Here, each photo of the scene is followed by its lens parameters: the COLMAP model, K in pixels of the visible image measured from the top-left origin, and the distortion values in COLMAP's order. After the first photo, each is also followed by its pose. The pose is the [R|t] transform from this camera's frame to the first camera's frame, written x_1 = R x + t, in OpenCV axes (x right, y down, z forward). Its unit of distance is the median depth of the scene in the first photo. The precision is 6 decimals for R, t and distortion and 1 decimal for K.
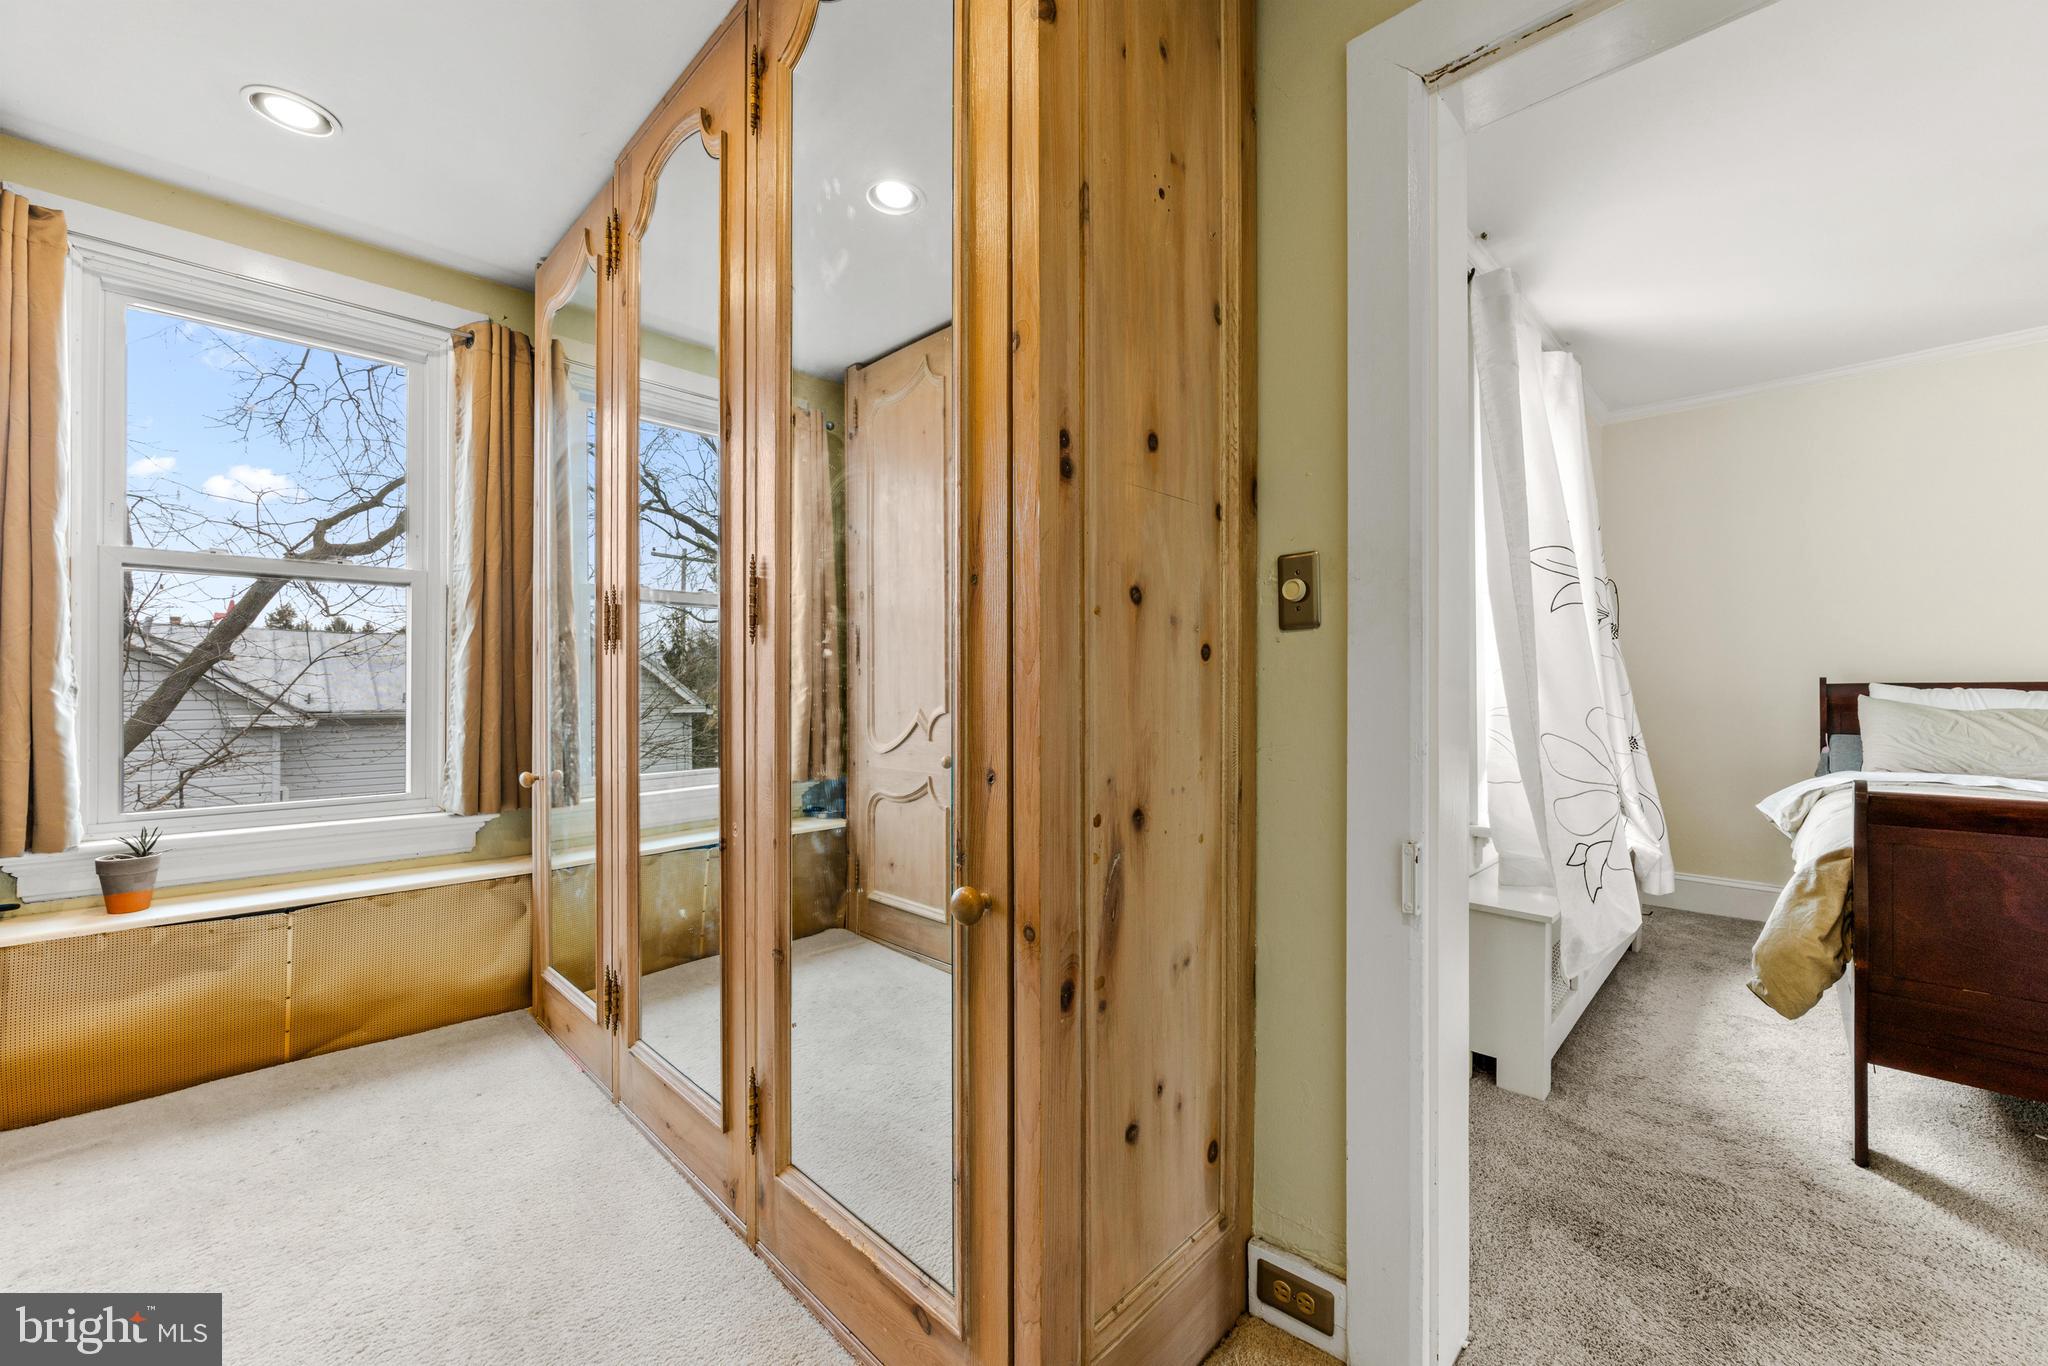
lens RADIAL K [[829.0, 0, 1025.4], [0, 829.0, 685.5], [0, 0, 1]] dist [-0.003529, 0.000971]
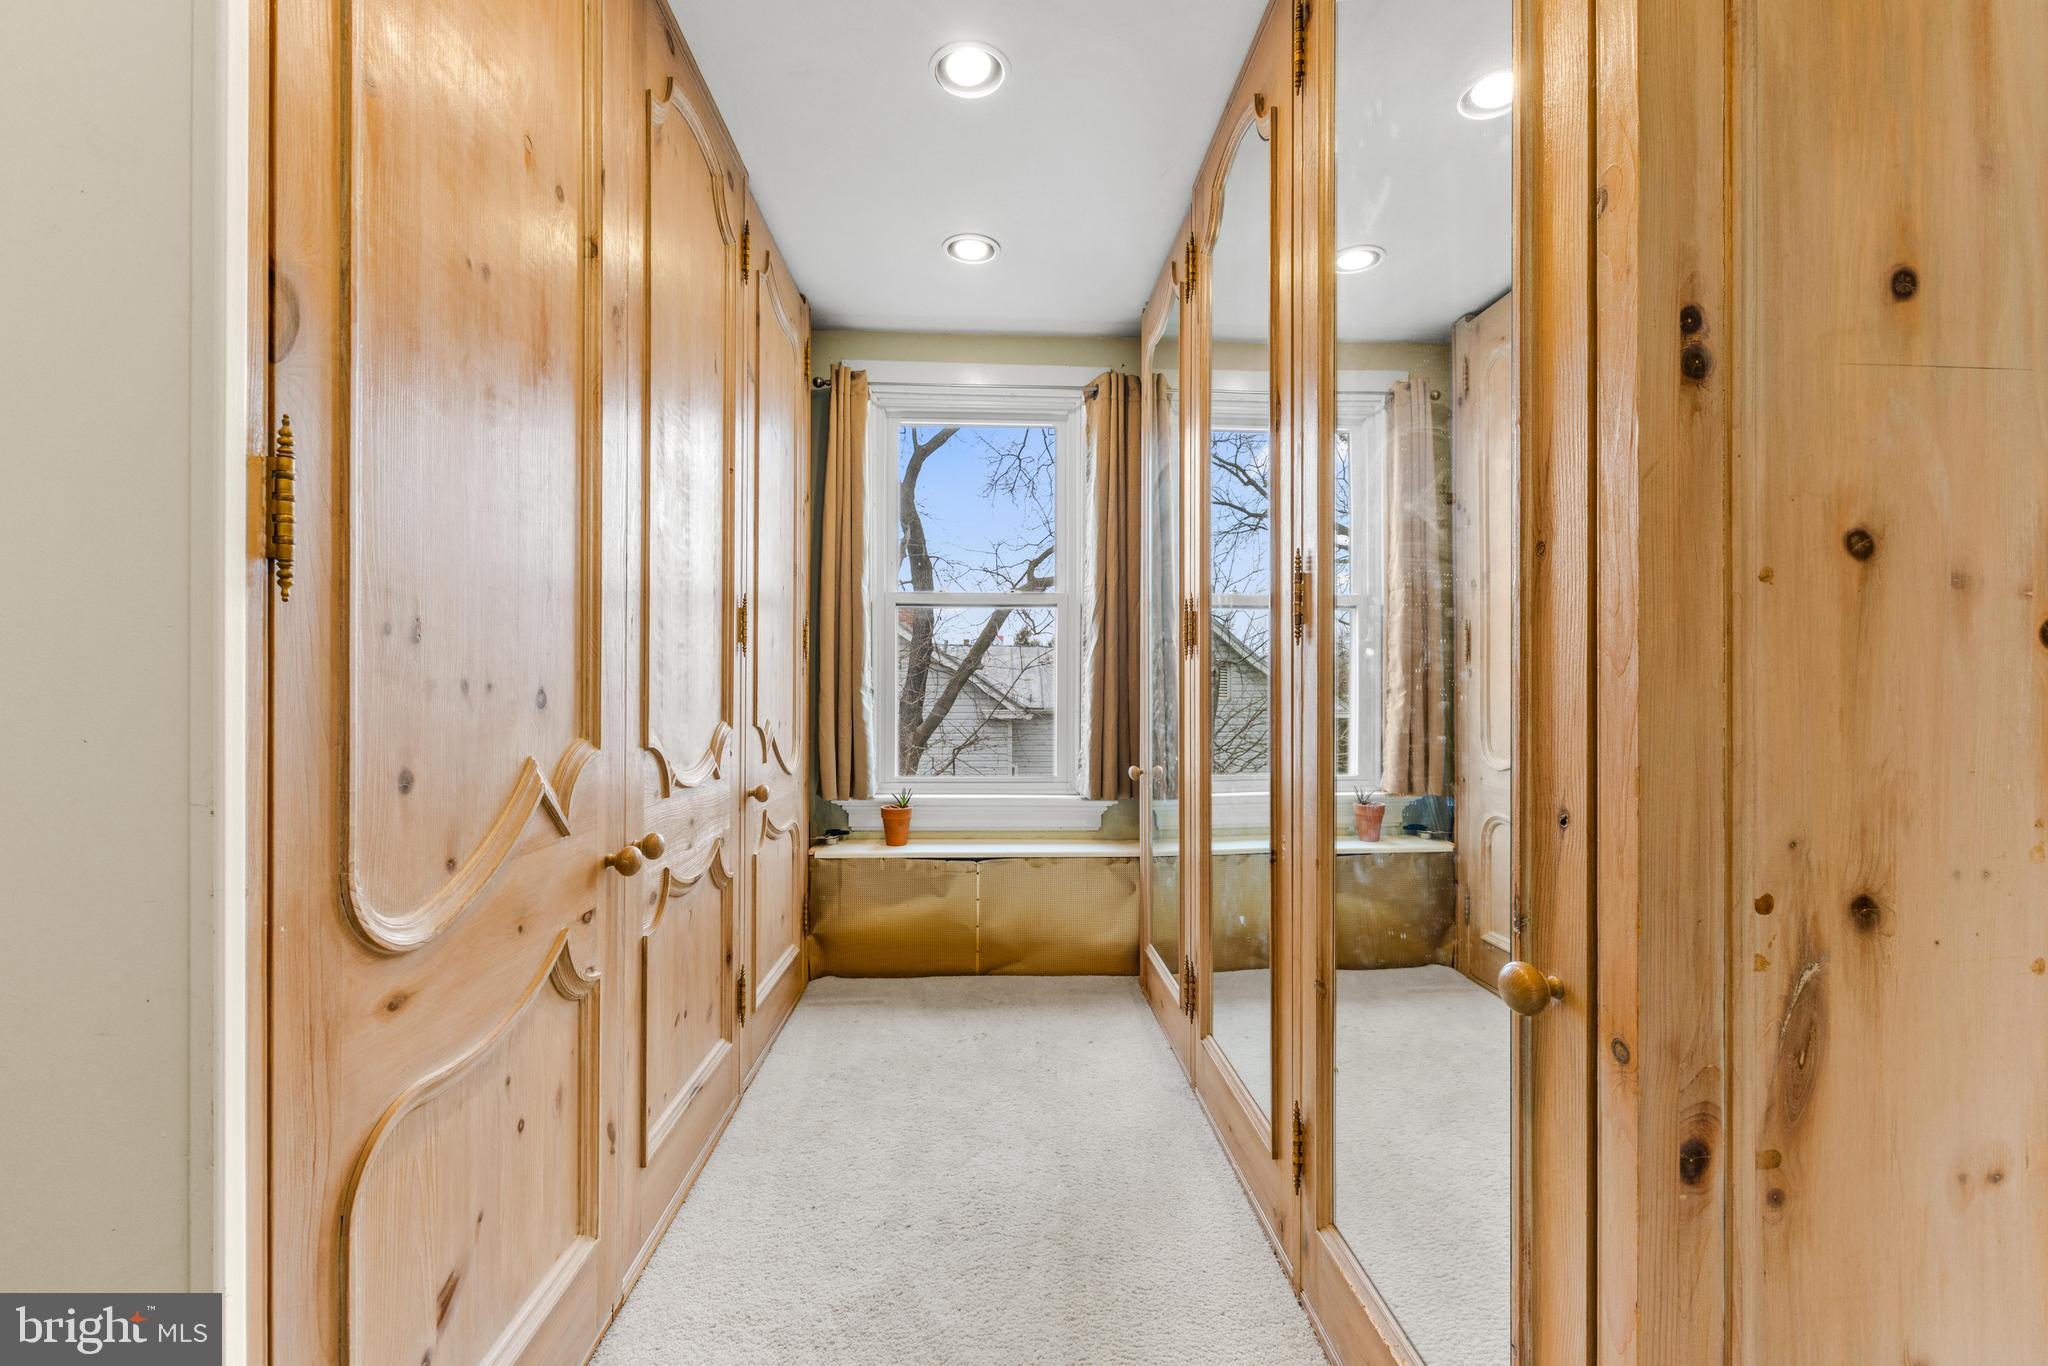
lens RADIAL K [[829.0, 0, 1029.6], [0, 829.0, 689.2], [0, 0, 1]] dist [-0.003529, 0.000971]
pose [[0.738821, 0.002687, -0.673896, 0.066899], [-0.001546, 0.999996, 0.002292, -0.002296], [0.673899, -0.000651, 0.738823, 0.101206]]
